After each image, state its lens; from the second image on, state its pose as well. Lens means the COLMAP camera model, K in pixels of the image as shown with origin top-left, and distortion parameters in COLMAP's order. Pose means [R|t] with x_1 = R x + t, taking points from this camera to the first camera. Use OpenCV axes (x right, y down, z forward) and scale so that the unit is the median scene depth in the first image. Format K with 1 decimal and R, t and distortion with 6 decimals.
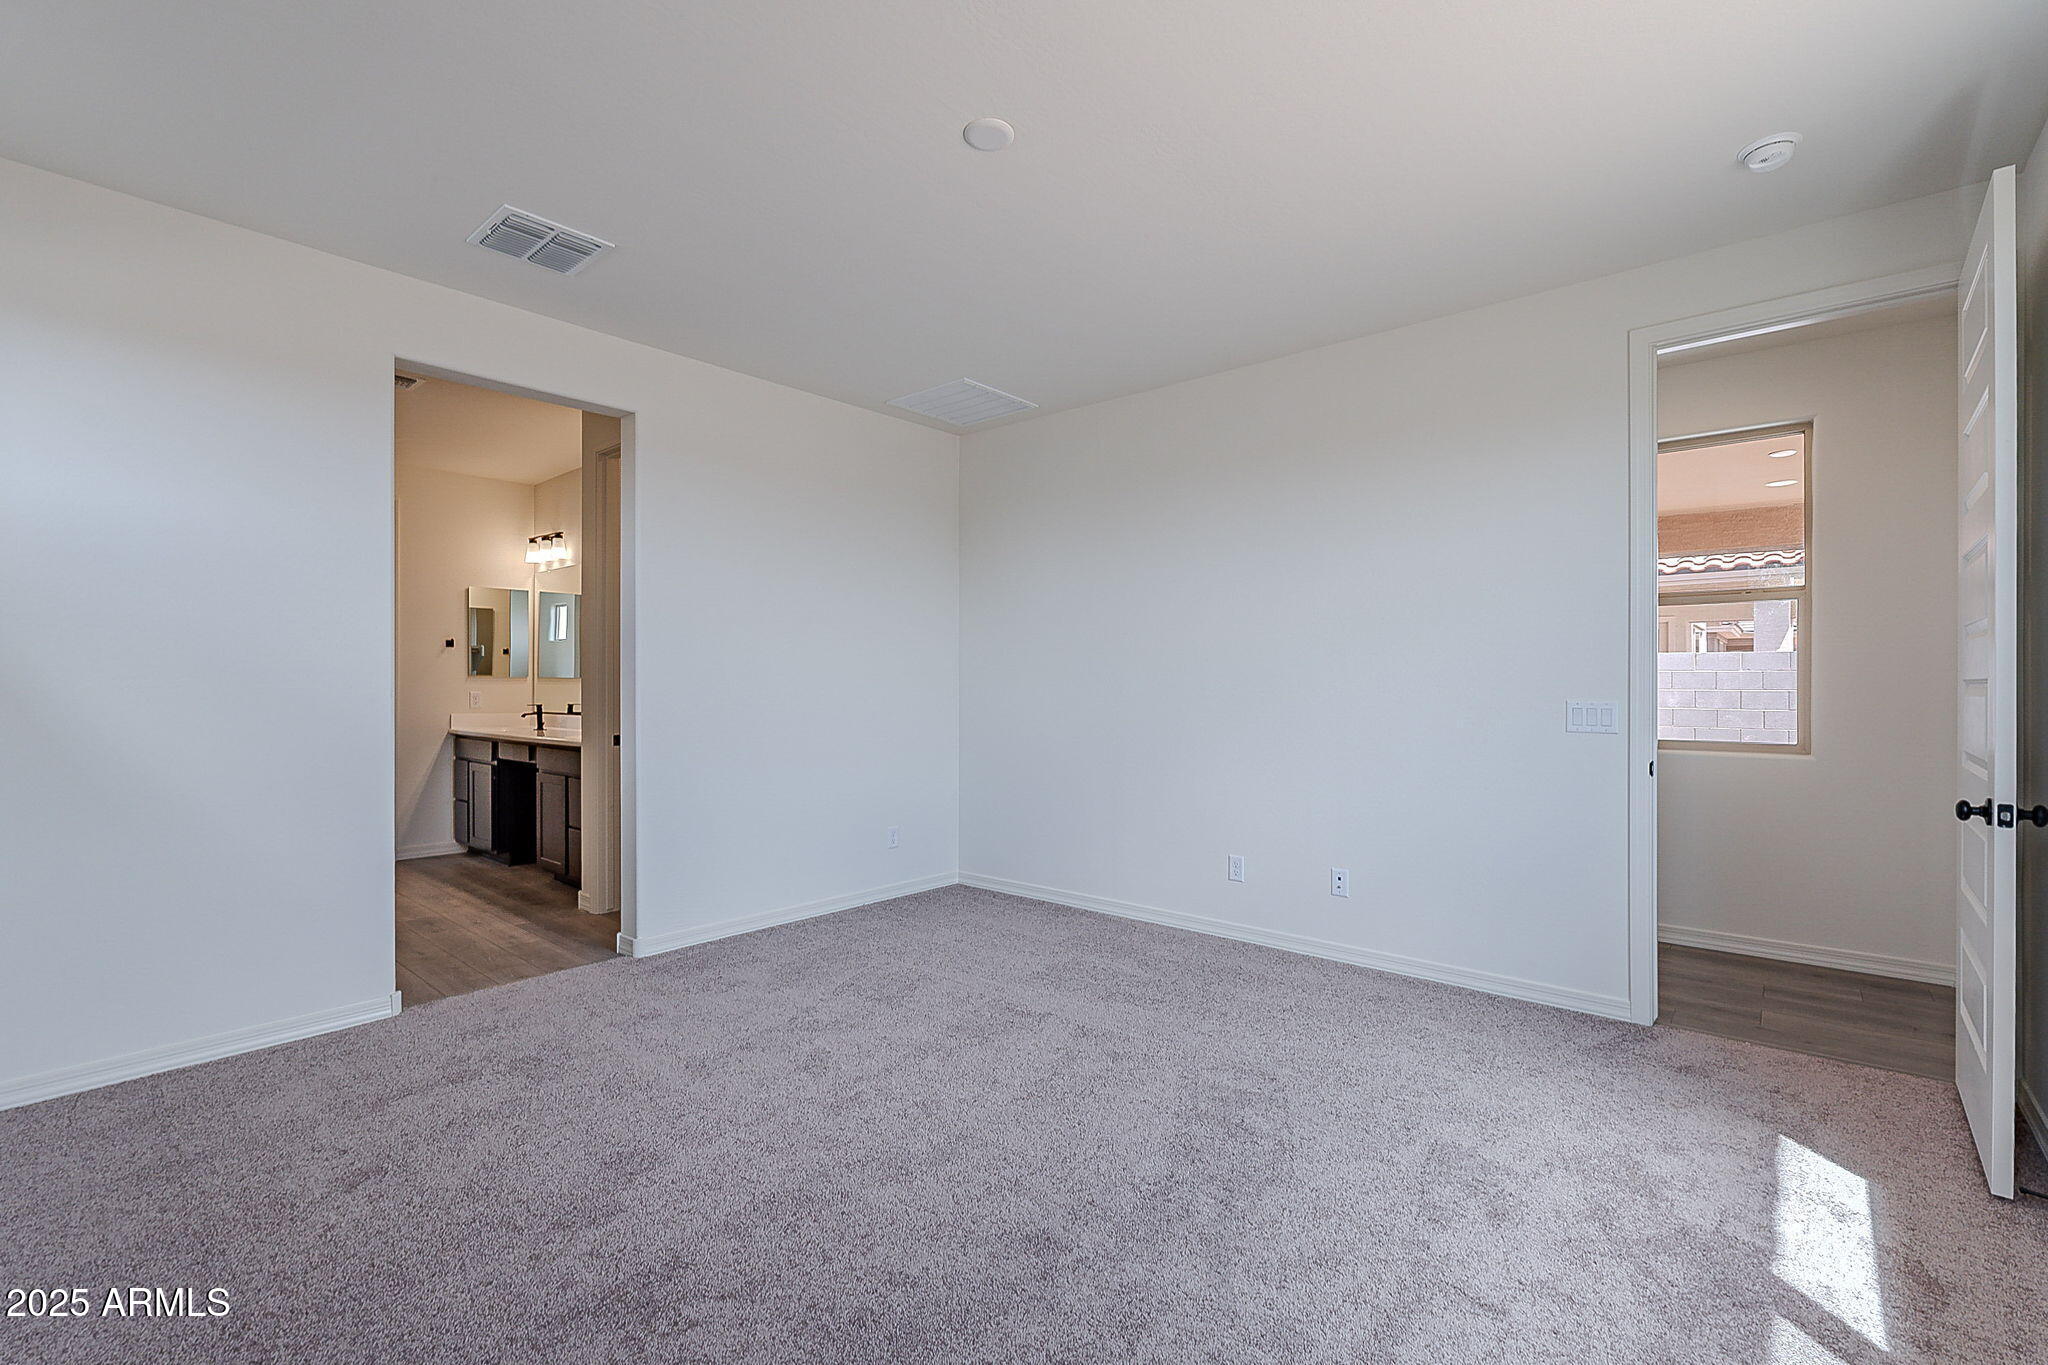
lens RADIAL K [[915.8, 0, 1026.2], [0, 915.8, 675.0], [0, 0, 1]] dist [-0.003619, 0.001351]
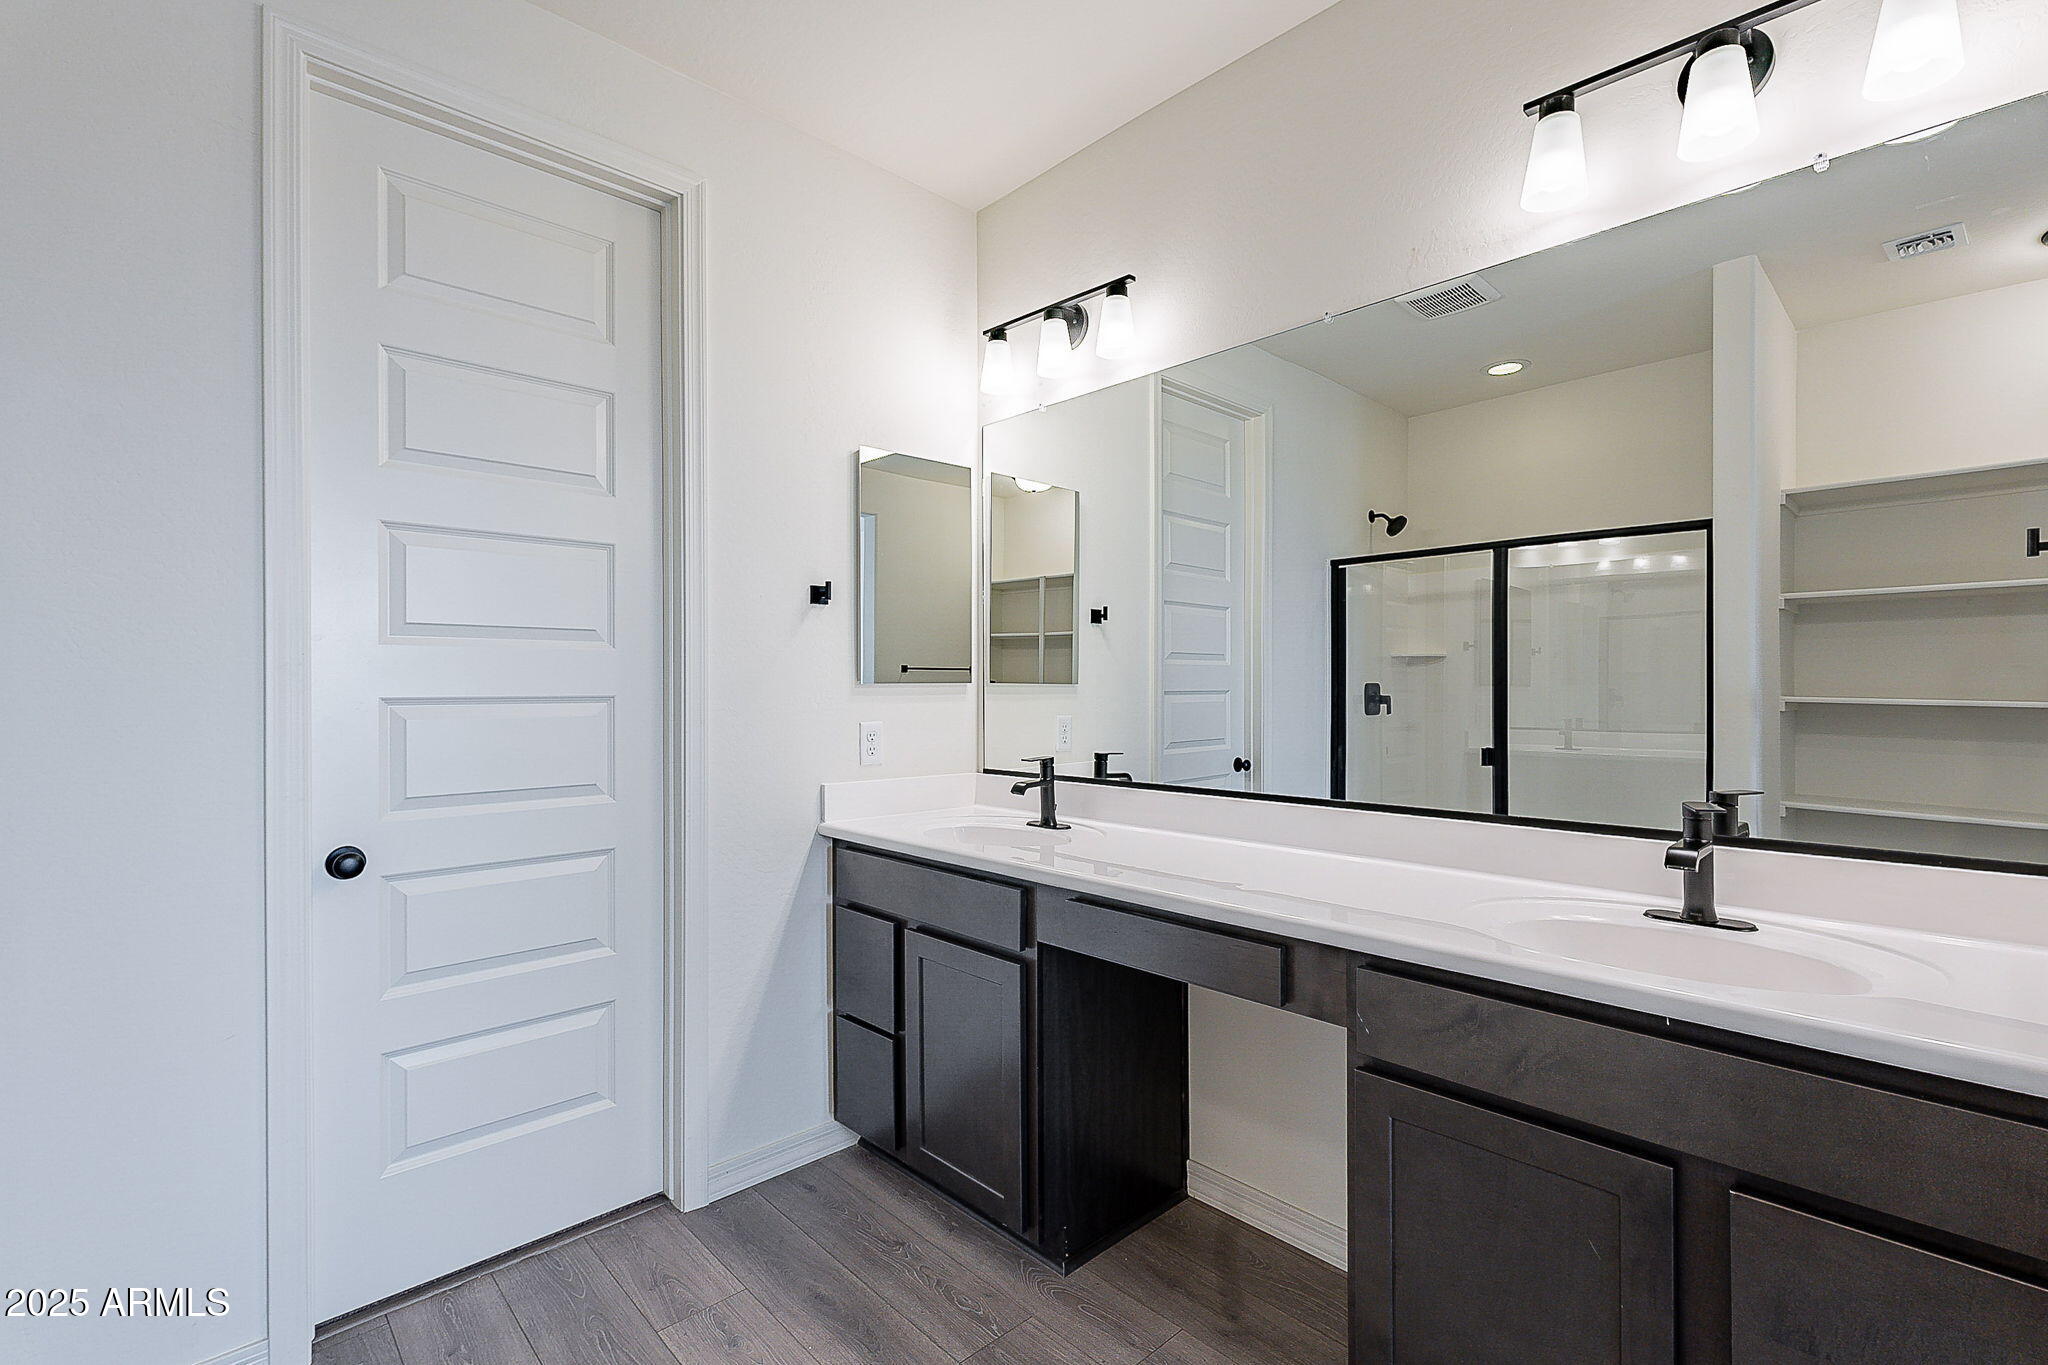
lens RADIAL K [[915.8, 0, 1026.2], [0, 915.8, 675.0], [0, 0, 1]] dist [-0.003619, 0.001351]
pose [[0.997554, -0.005316, -0.069694, -0.518373], [0.005933, 0.999945, 0.008649, -0.004633], [0.069645, -0.009042, 0.997531, 0.632457]]
